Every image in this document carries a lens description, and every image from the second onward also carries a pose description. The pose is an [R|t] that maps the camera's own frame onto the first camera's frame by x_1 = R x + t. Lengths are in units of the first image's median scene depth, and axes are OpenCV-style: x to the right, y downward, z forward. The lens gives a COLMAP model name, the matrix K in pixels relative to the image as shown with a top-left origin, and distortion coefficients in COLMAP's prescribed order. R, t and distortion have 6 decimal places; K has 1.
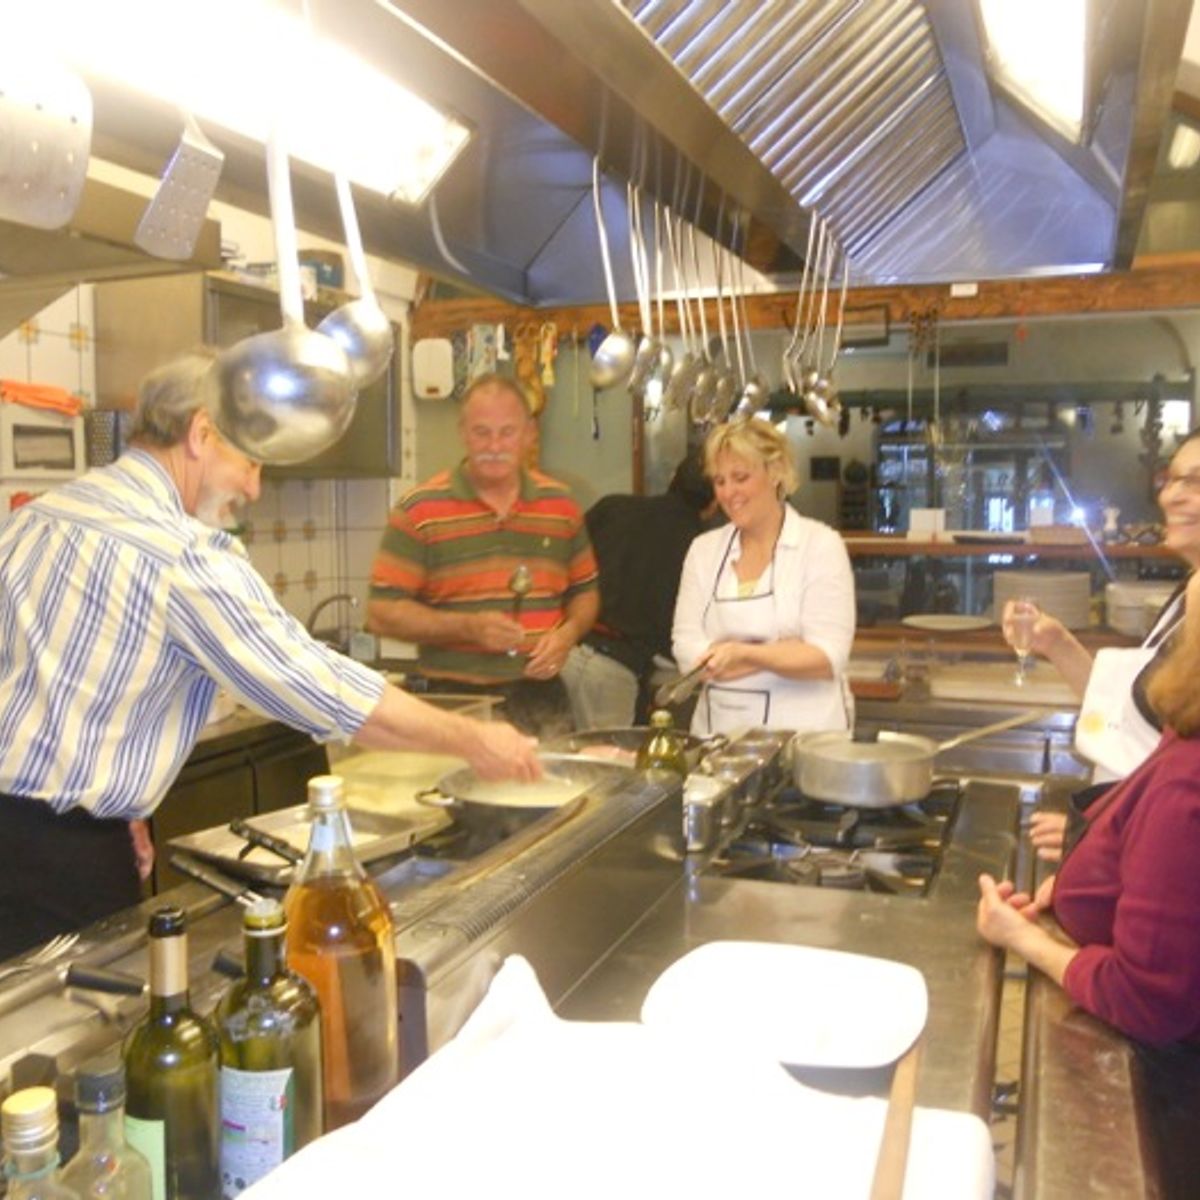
lens RADIAL K [[1219.2, 0, 600.0], [0, 1219.2, 600.0], [0, 0, 1]] dist [-0.039030, -0.009076]
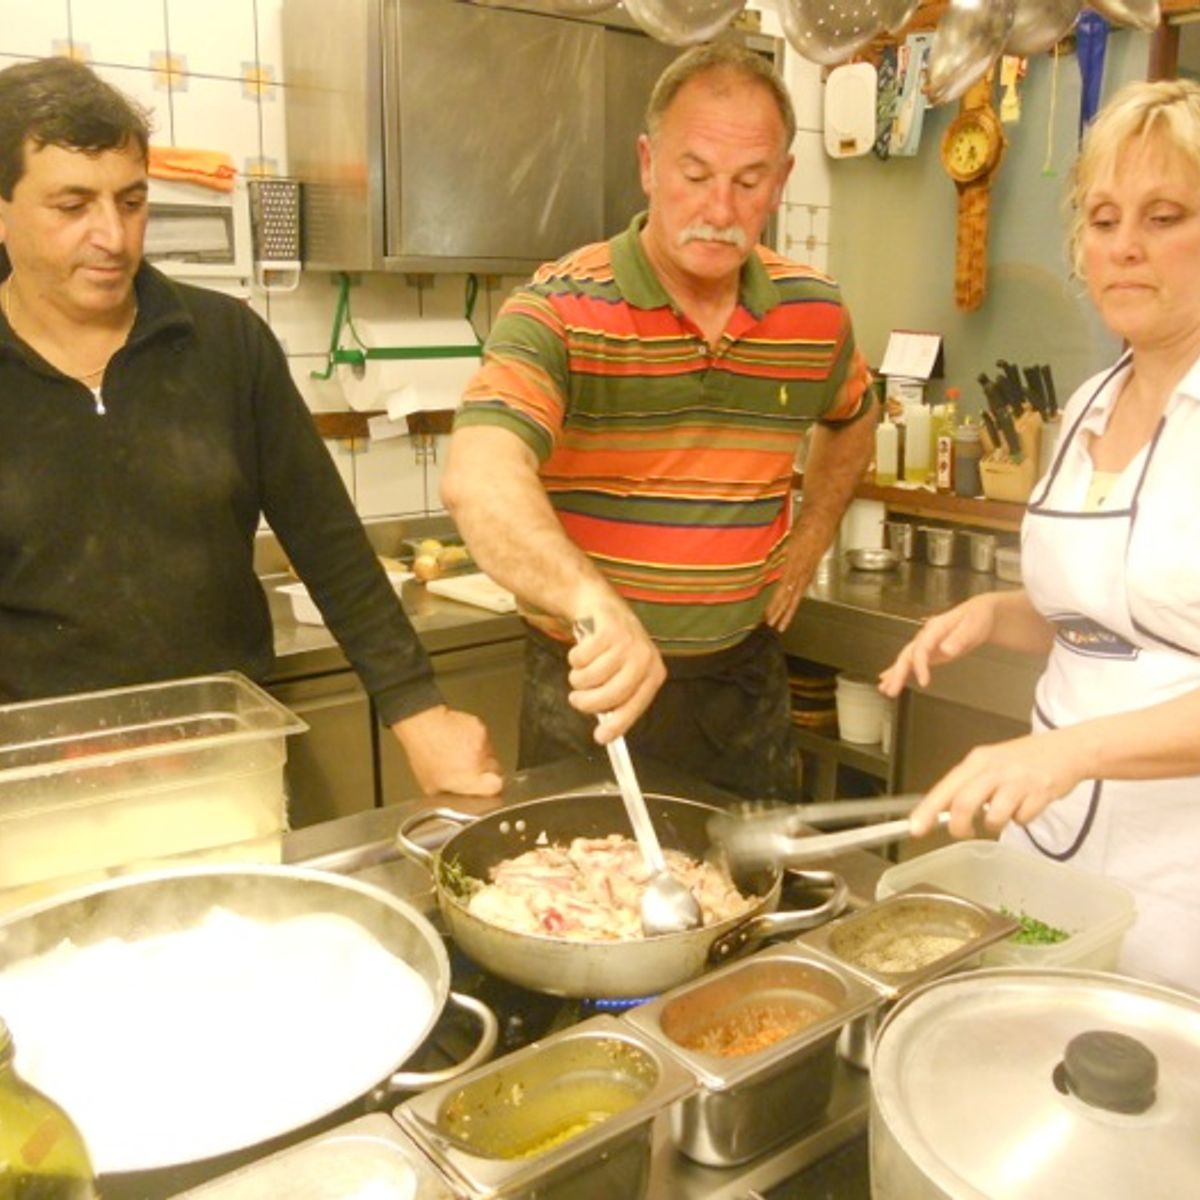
lens RADIAL K [[1219.2, 0, 600.0], [0, 1219.2, 600.0], [0, 0, 1]] dist [-0.039030, -0.009076]
pose [[0.848101, 0.119794, -0.516114, 0.144712], [-0.044584, 0.986785, 0.155779, -0.023985], [0.527955, -0.109106, 0.842235, 0.387394]]
